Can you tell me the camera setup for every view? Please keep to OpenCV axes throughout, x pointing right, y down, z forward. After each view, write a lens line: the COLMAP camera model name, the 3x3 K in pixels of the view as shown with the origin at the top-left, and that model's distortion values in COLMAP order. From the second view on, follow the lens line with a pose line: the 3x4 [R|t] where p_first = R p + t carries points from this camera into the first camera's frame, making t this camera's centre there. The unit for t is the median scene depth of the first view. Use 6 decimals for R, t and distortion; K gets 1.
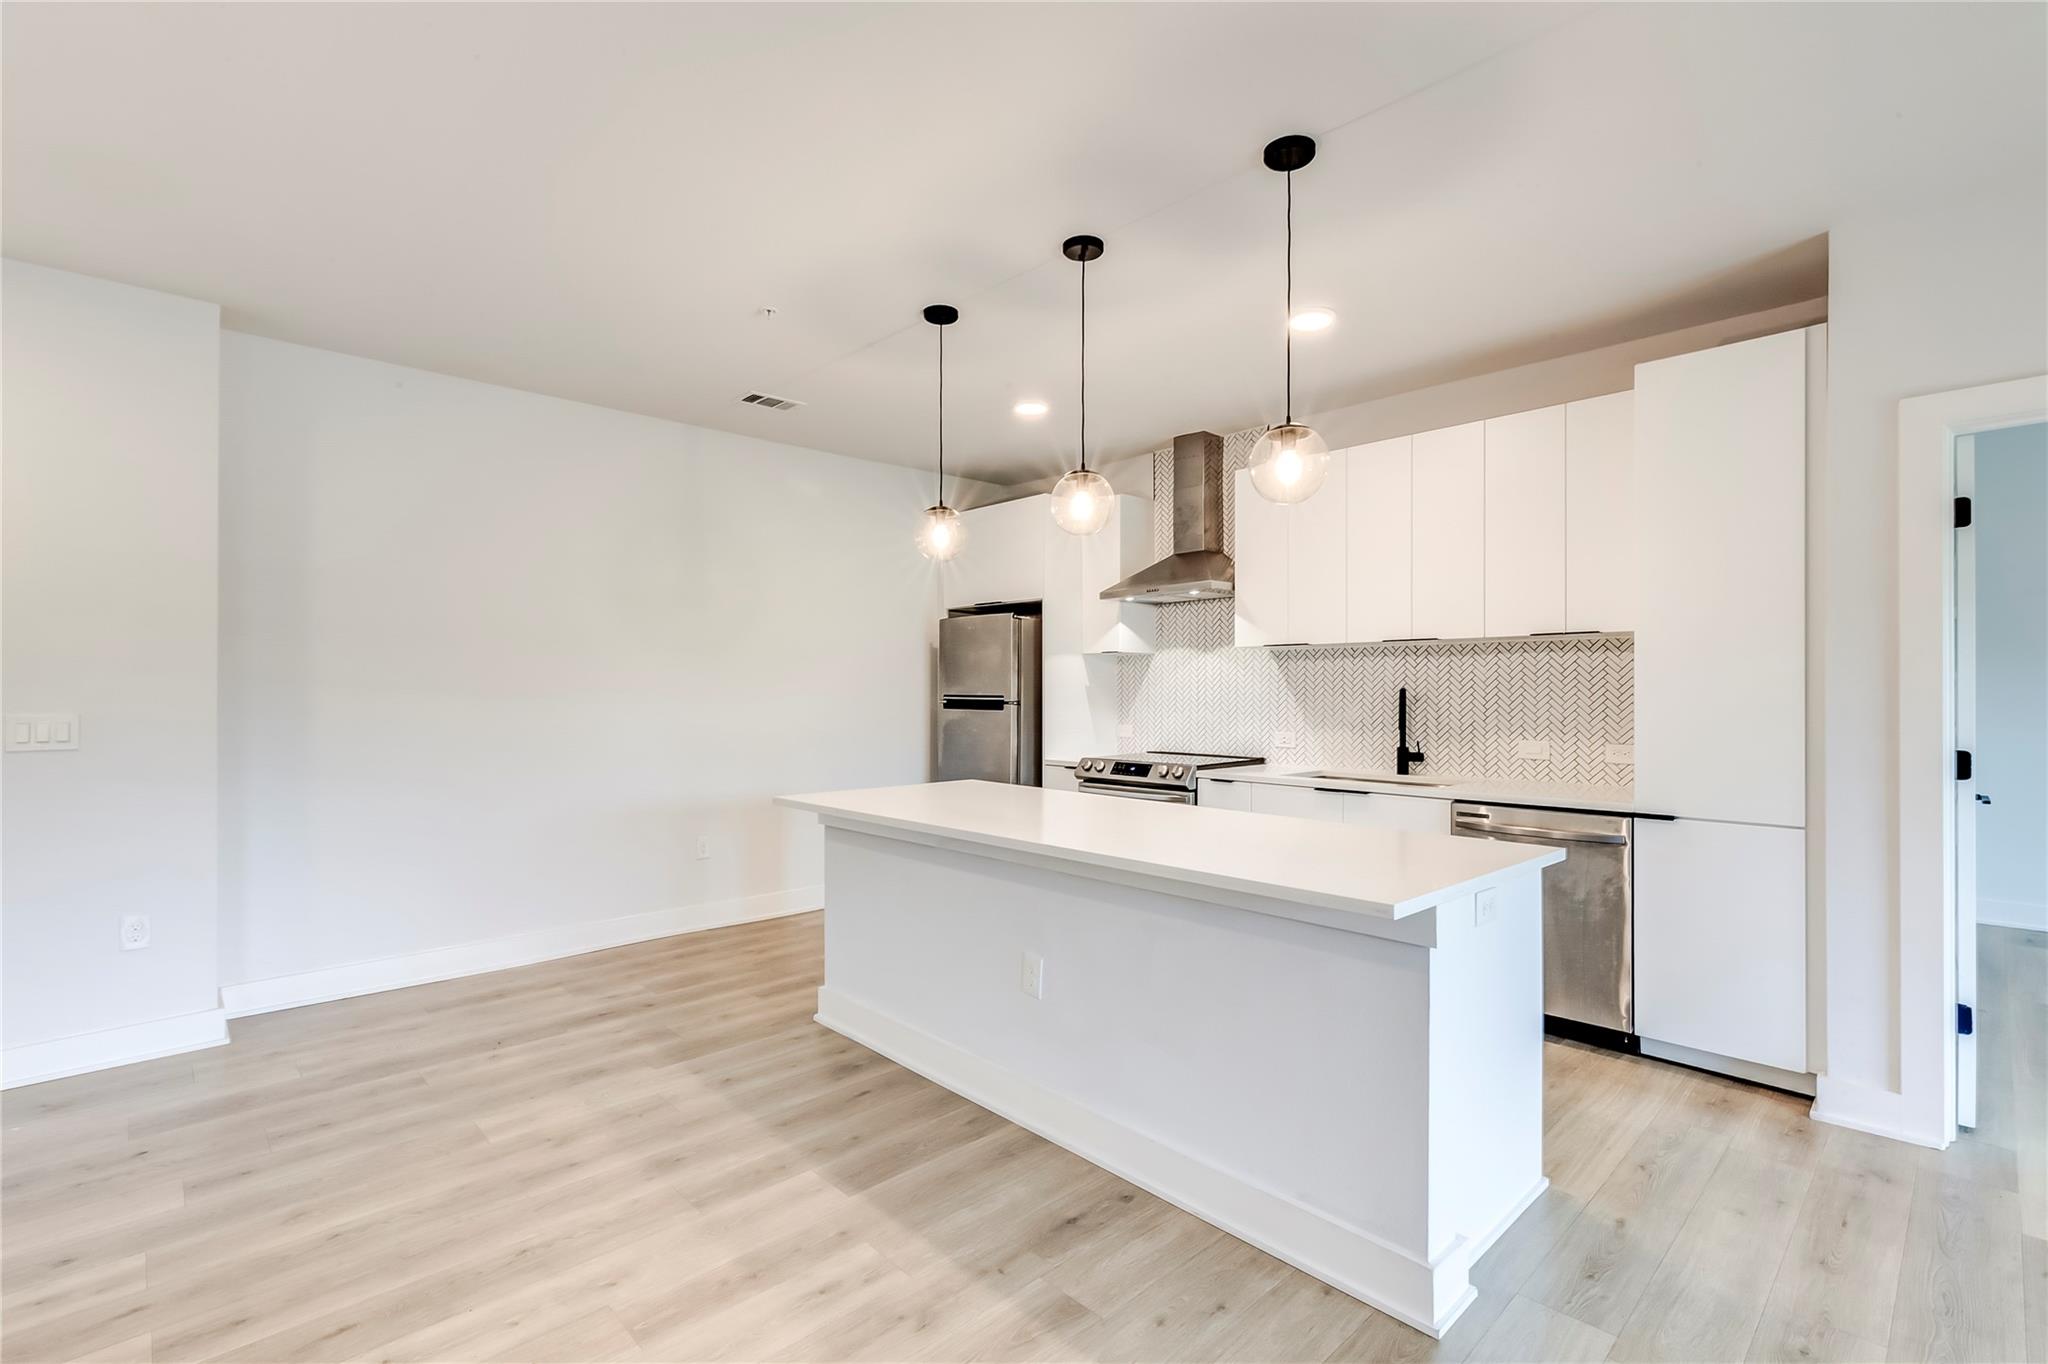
lens RADIAL K [[927.5, 0, 1024.0], [0, 927.5, 682.0], [0, 0, 1]] dist [0.005100, -0.000283]
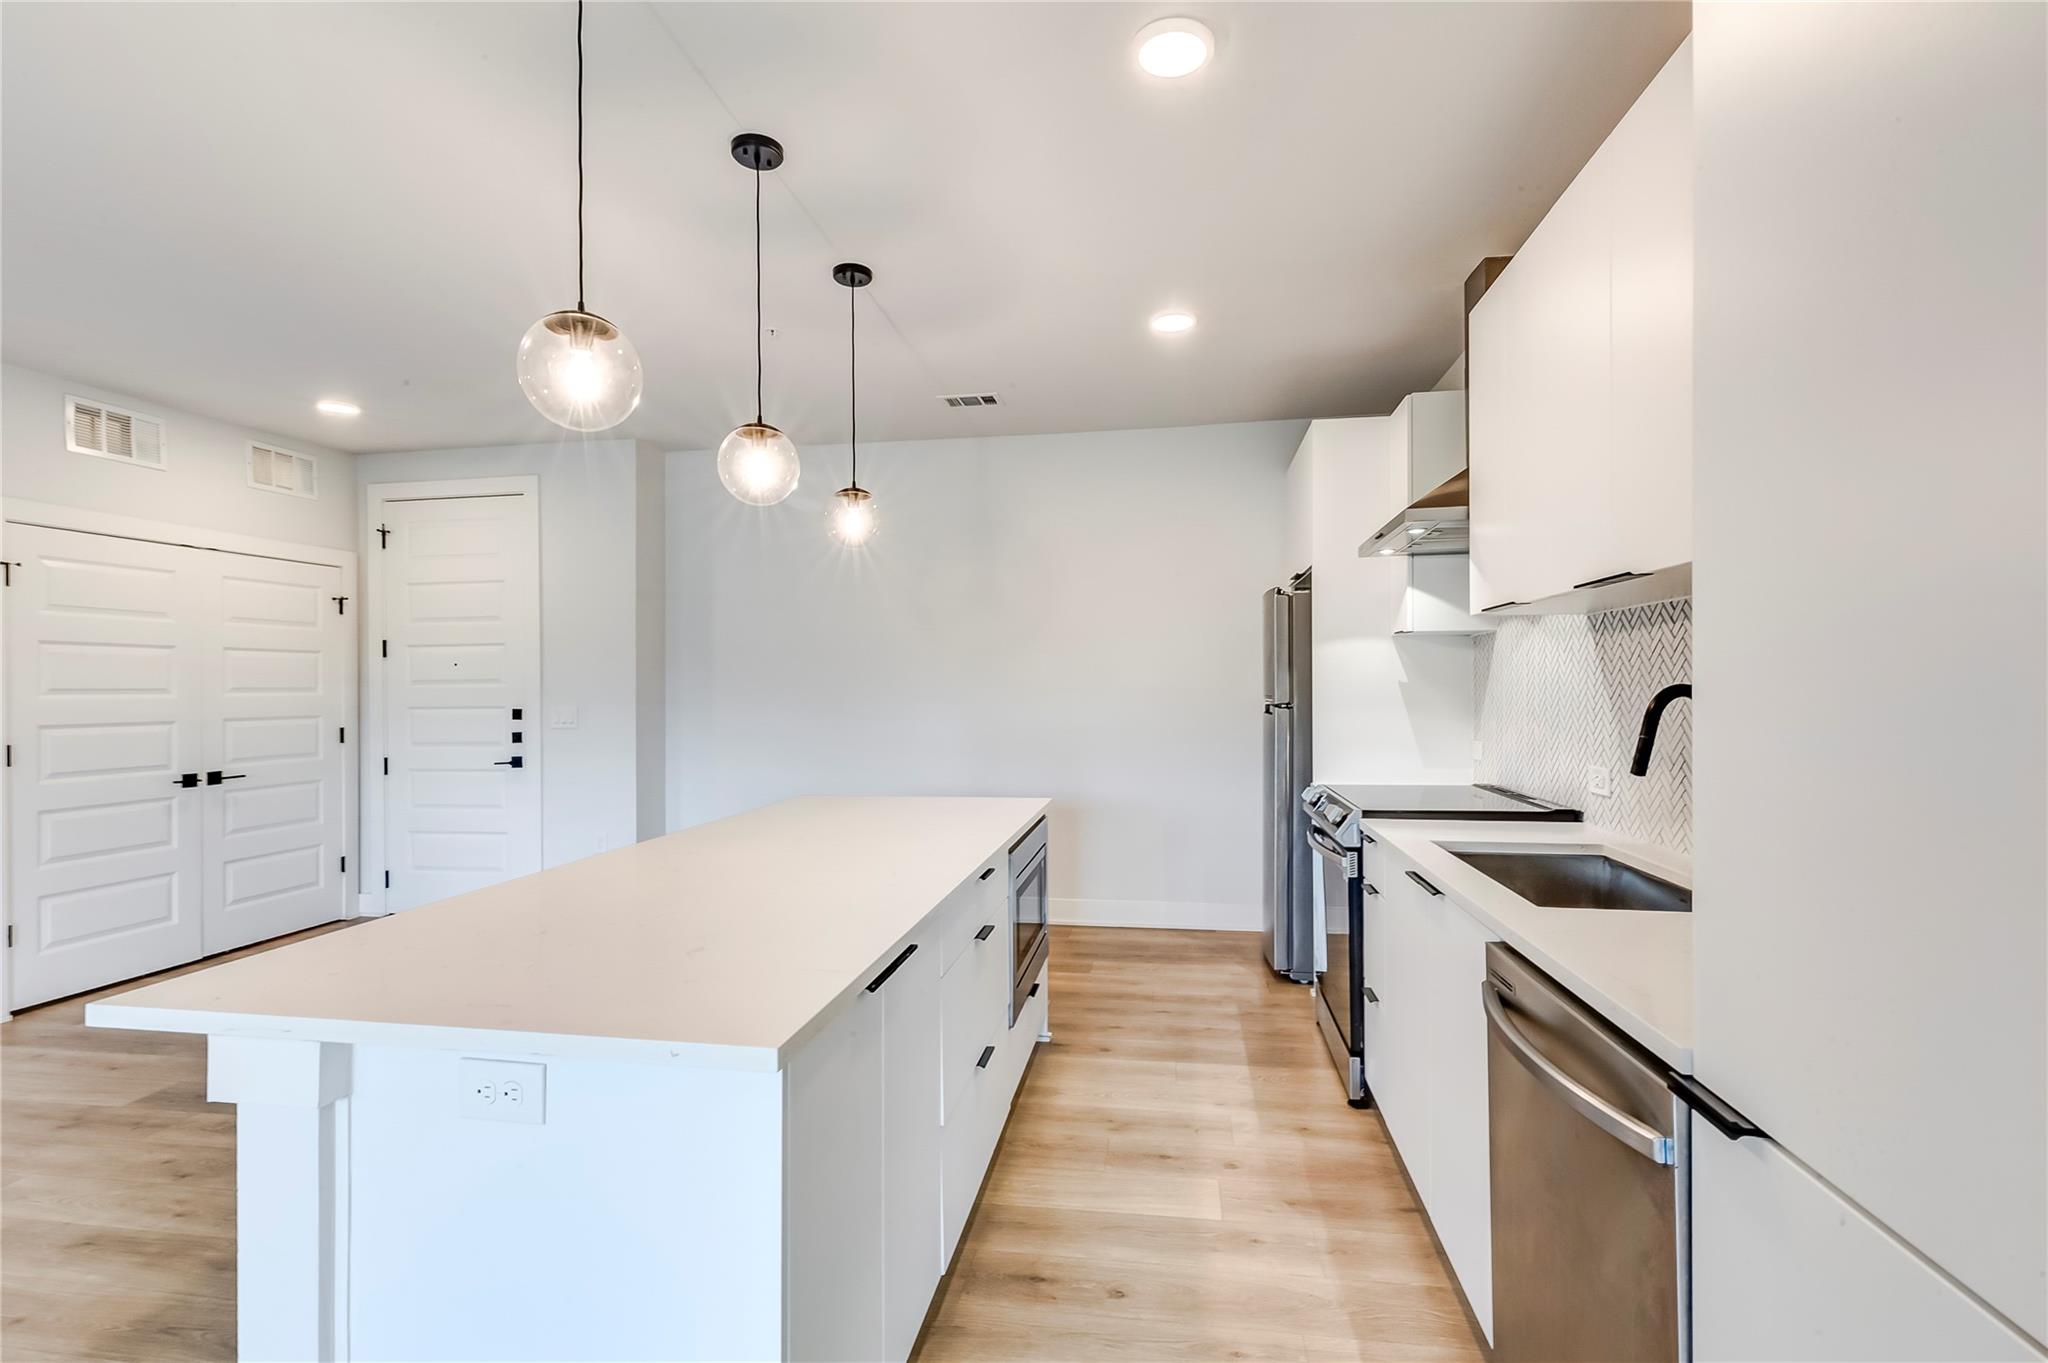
lens RADIAL K [[927.5, 0, 1024.0], [0, 927.5, 681.5], [0, 0, 1]] dist [0.005100, -0.000283]
pose [[0.606272, -0.009243, -0.795204, 0.659835], [0.012614, 0.999918, -0.002005, 0.002303], [0.795157, -0.008815, 0.606339, 0.532510]]
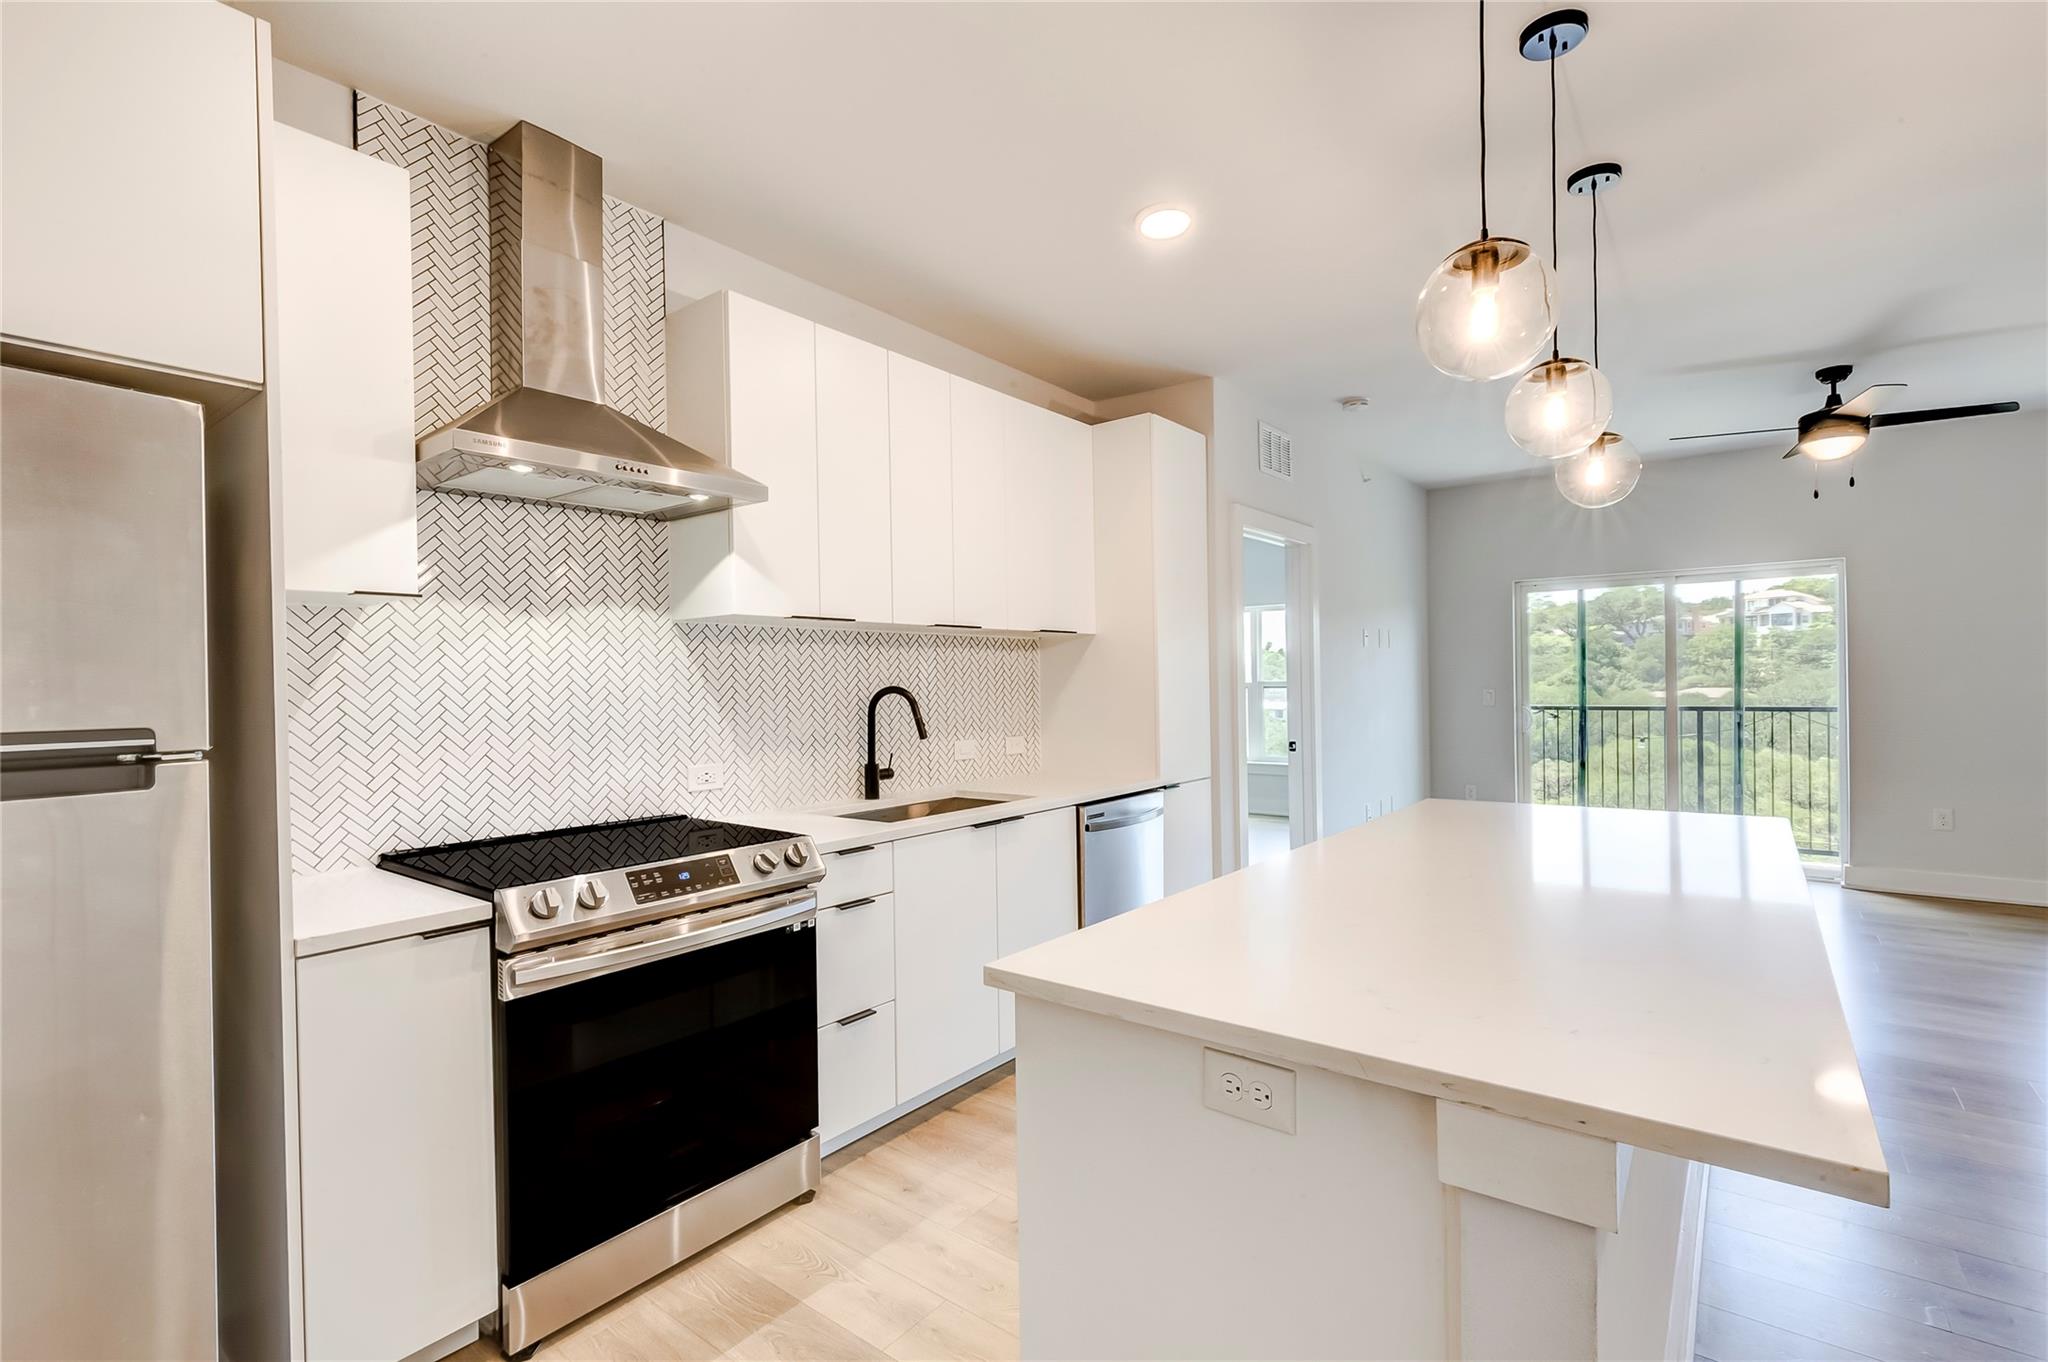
lens RADIAL K [[925.0, 0, 1030.4], [0, 925.0, 682.4], [0, 0, 1]] dist [0.000480, -0.000098]
pose [[-0.154071, 0.001545, 0.988059, -0.426318], [0.005393, 0.999985, -0.000722, 0.005012], [-0.988045, 0.005217, -0.154077, 1.154851]]
